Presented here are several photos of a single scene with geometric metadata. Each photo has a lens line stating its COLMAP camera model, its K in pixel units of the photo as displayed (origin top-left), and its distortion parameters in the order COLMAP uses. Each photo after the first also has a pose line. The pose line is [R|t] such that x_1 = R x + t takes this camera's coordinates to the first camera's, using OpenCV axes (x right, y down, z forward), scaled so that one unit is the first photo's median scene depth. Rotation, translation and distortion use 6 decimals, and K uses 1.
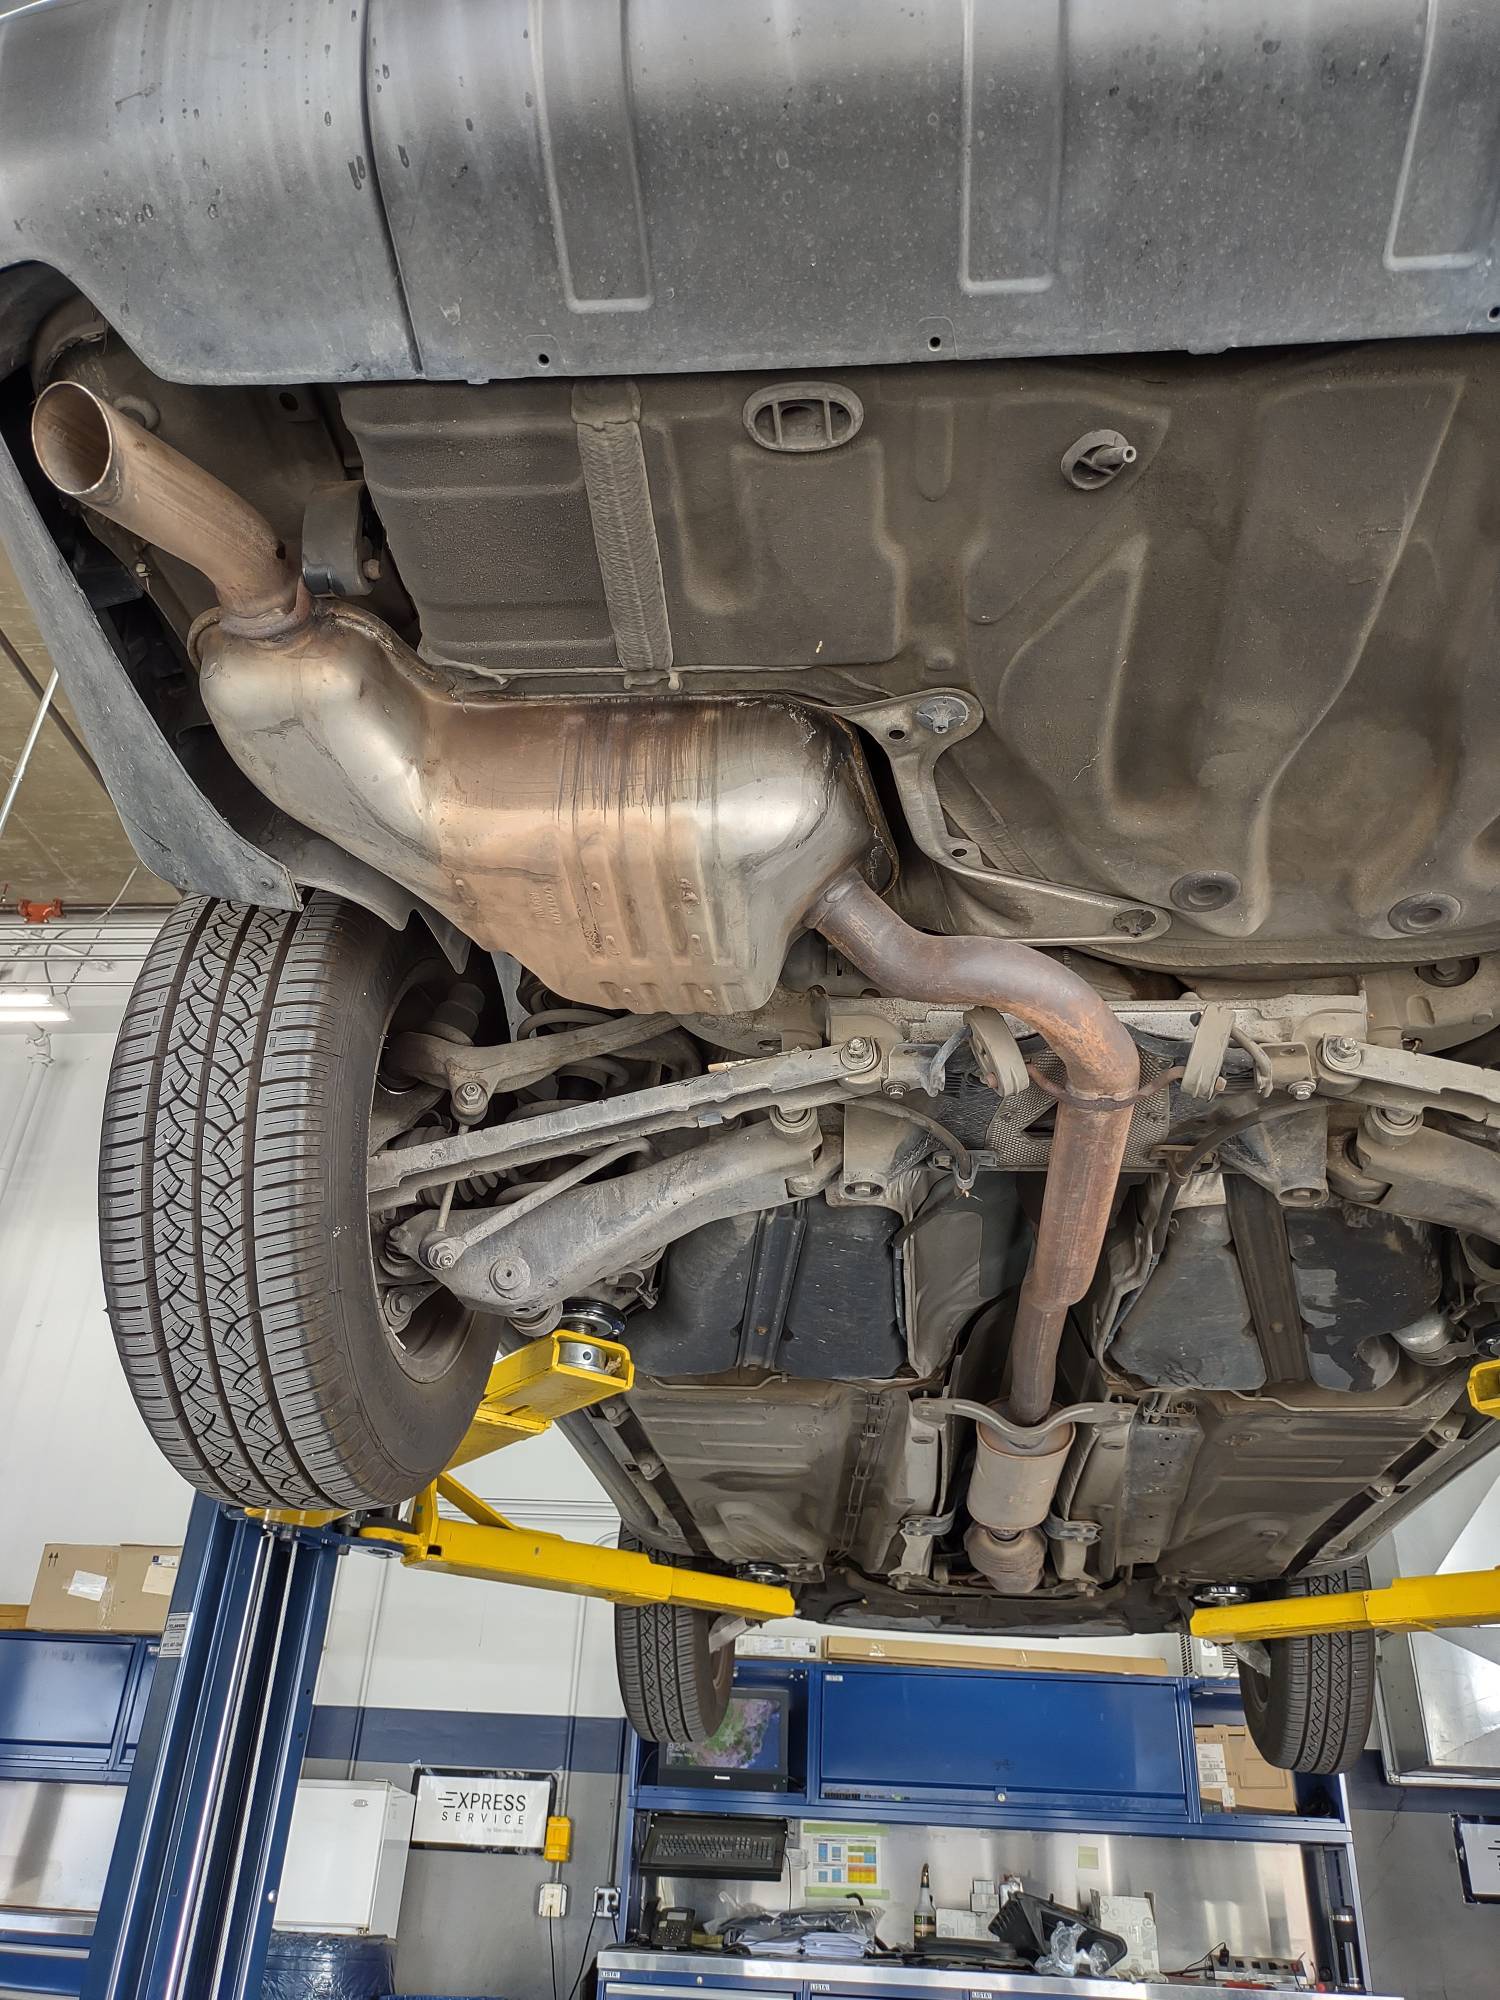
lens RADIAL K [[1590.0, 0, 750.0], [0, 1590.0, 1000.0], [0, 0, 1]] dist [0.033149, -0.068394]
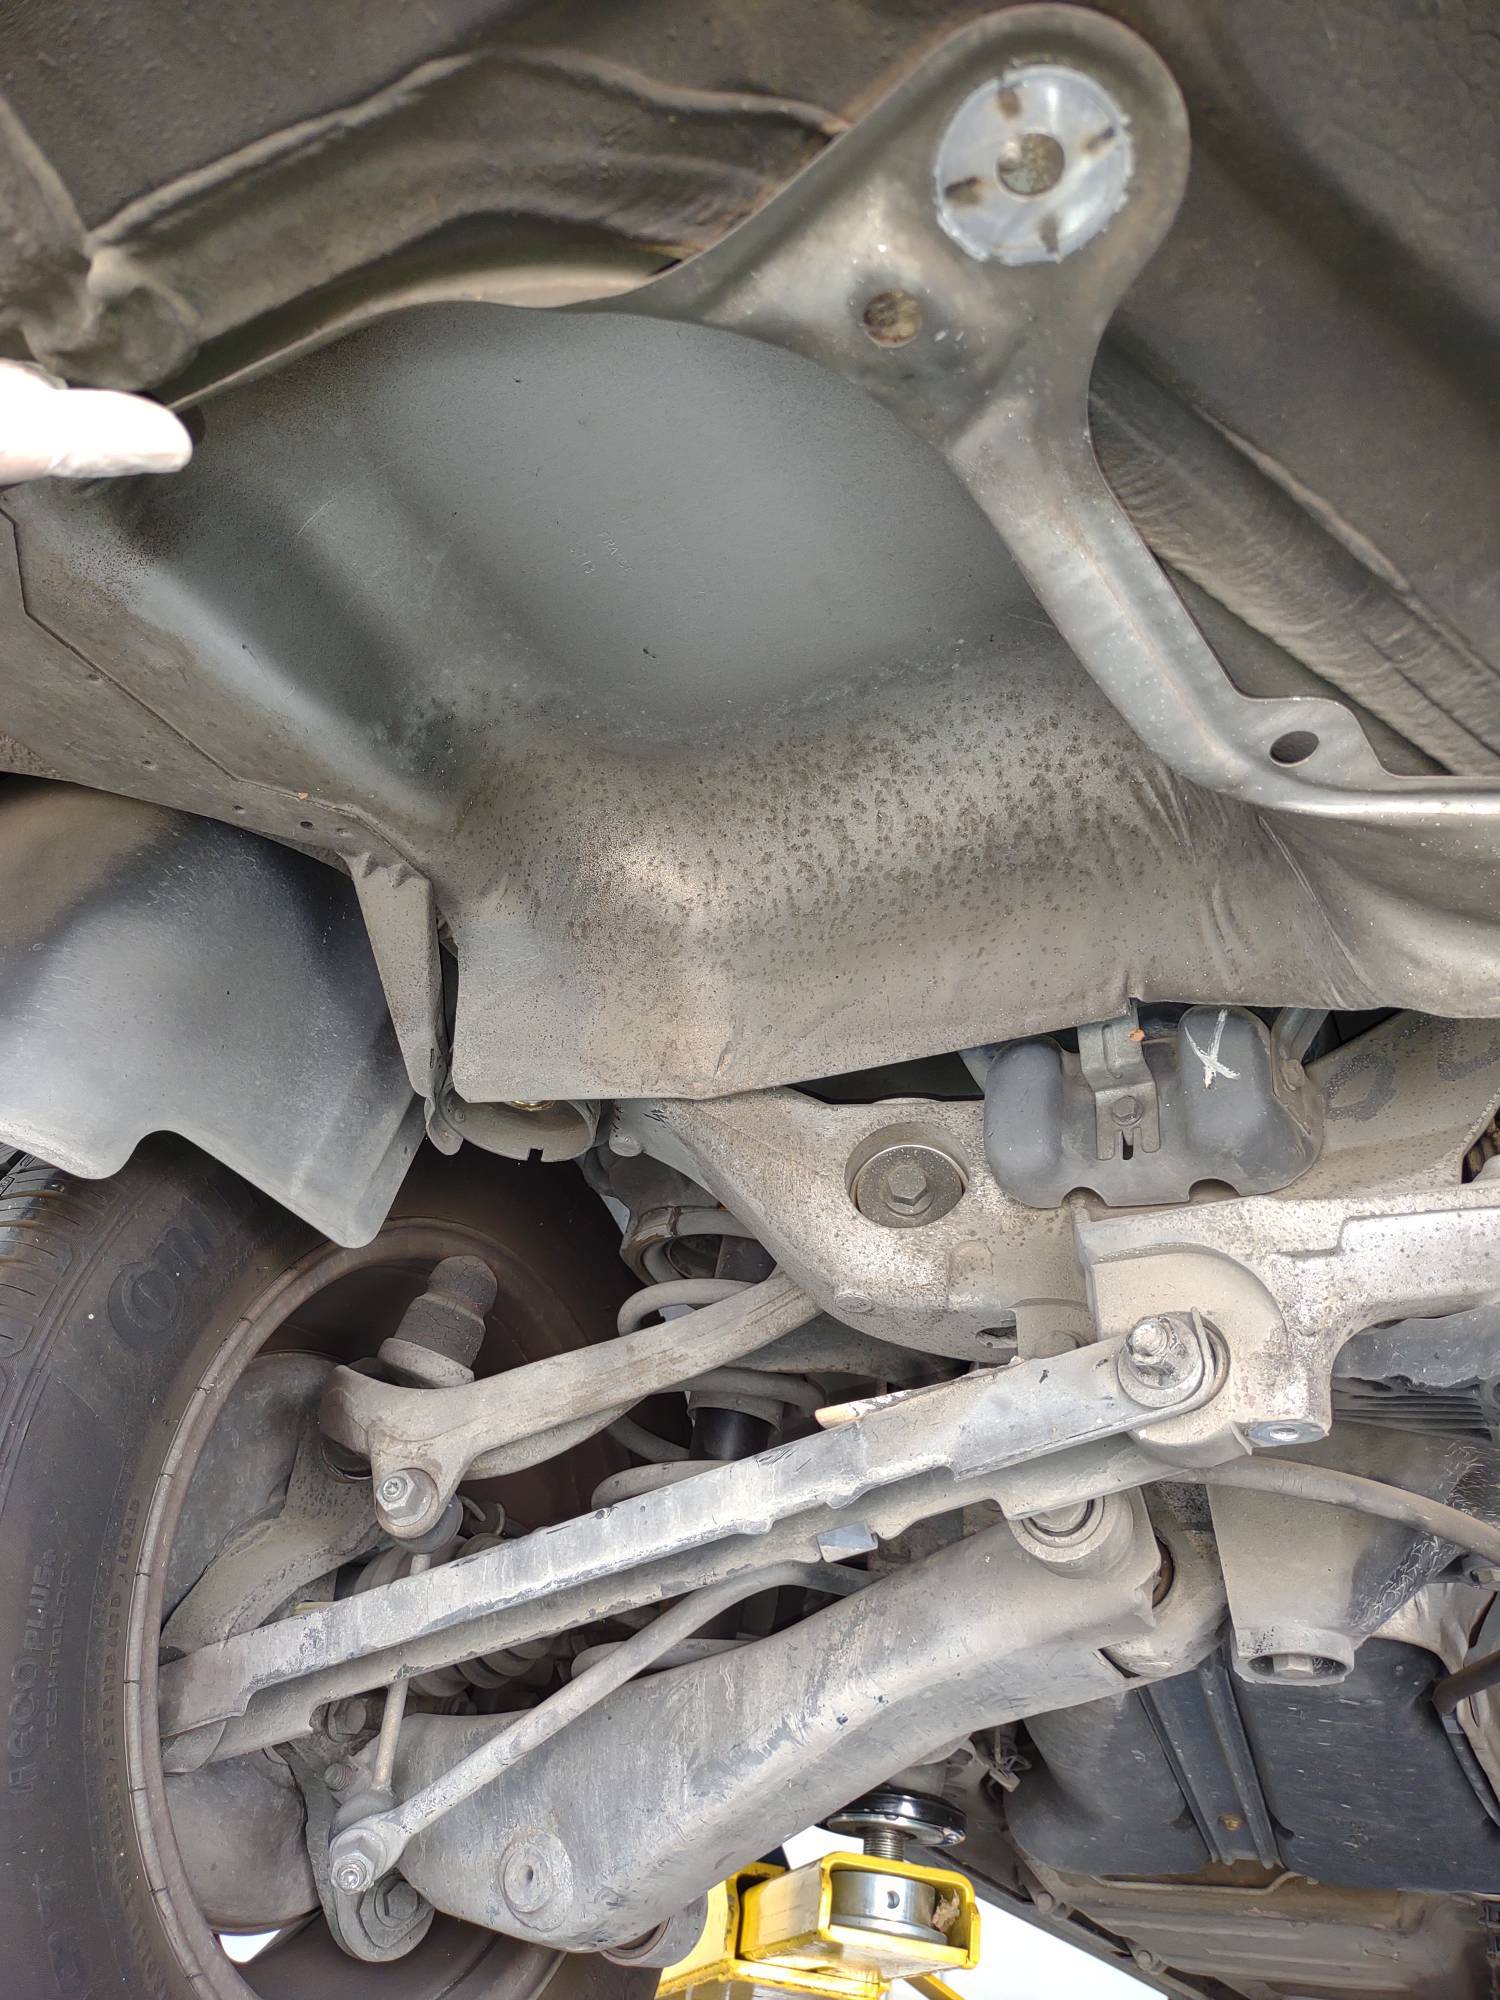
lens RADIAL K [[1533.8, 0, 750.0], [0, 1533.8, 1000.0], [0, 0, 1]] dist [0.110264, -0.207516]
pose [[0.929517, -0.154210, -0.334988, 0.120283], [0.102061, 0.980463, -0.168154, 0.000869], [0.354374, 0.122113, 0.927096, 0.640931]]
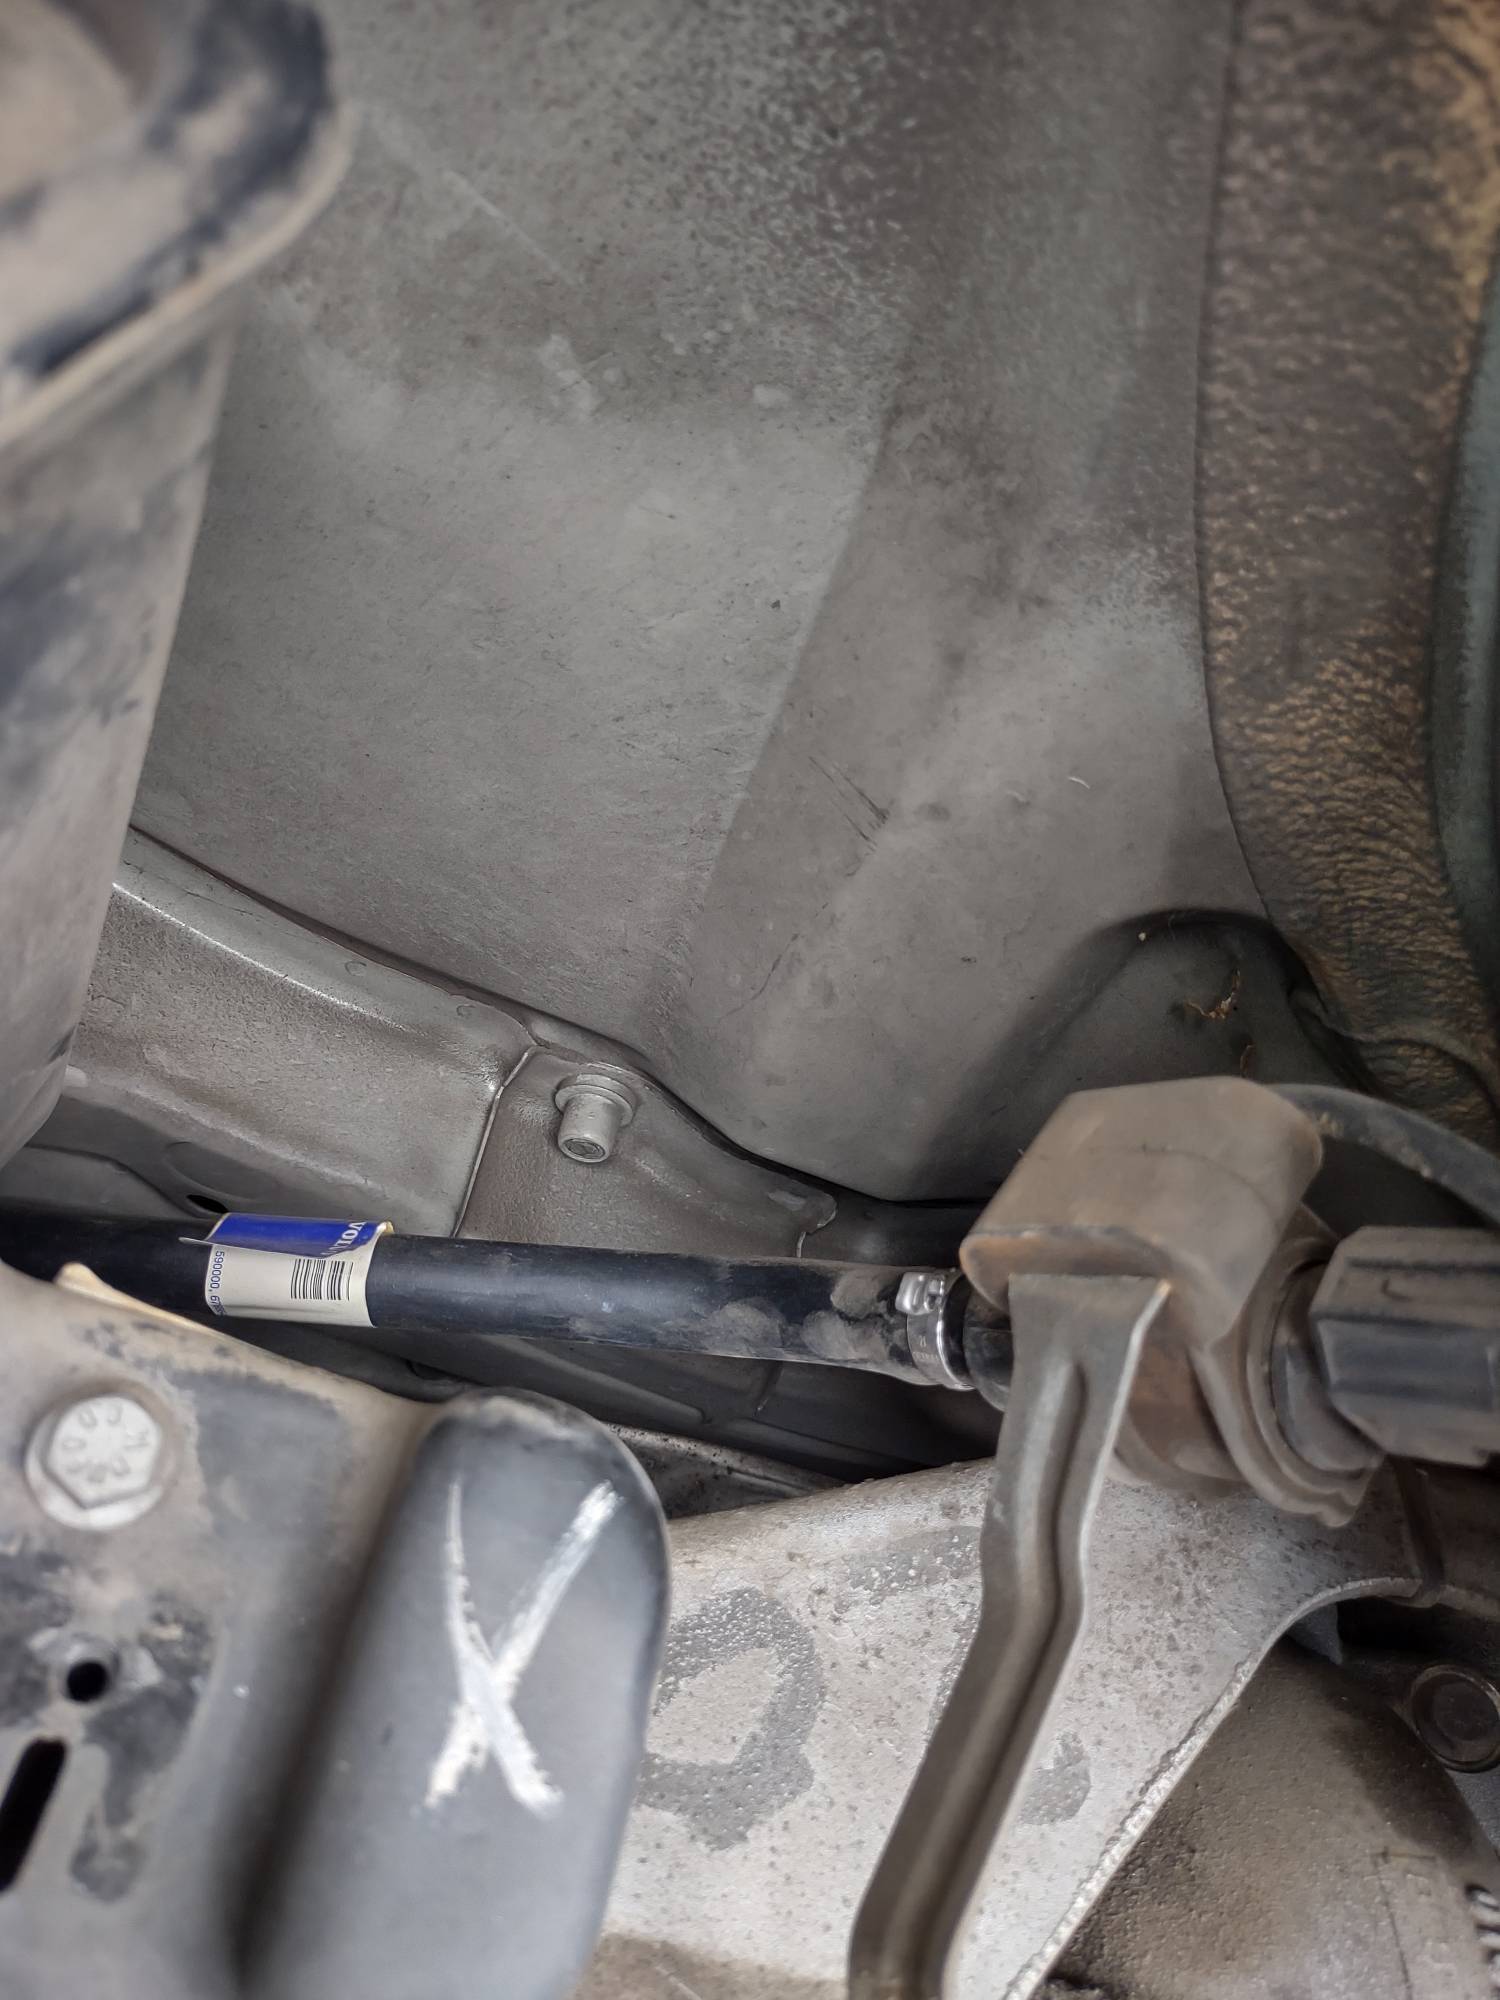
lens RADIAL K [[1530.8, 0, 750.0], [0, 1530.8, 1000.0], [0, 0, 1]] dist [-0.005232, -0.001442]
pose [[0.867125, 0.376019, 0.326656, 0.049466], [-0.366185, 0.925816, -0.093665, -0.090640], [-0.337643, -0.038397, 0.940491, 1.001329]]
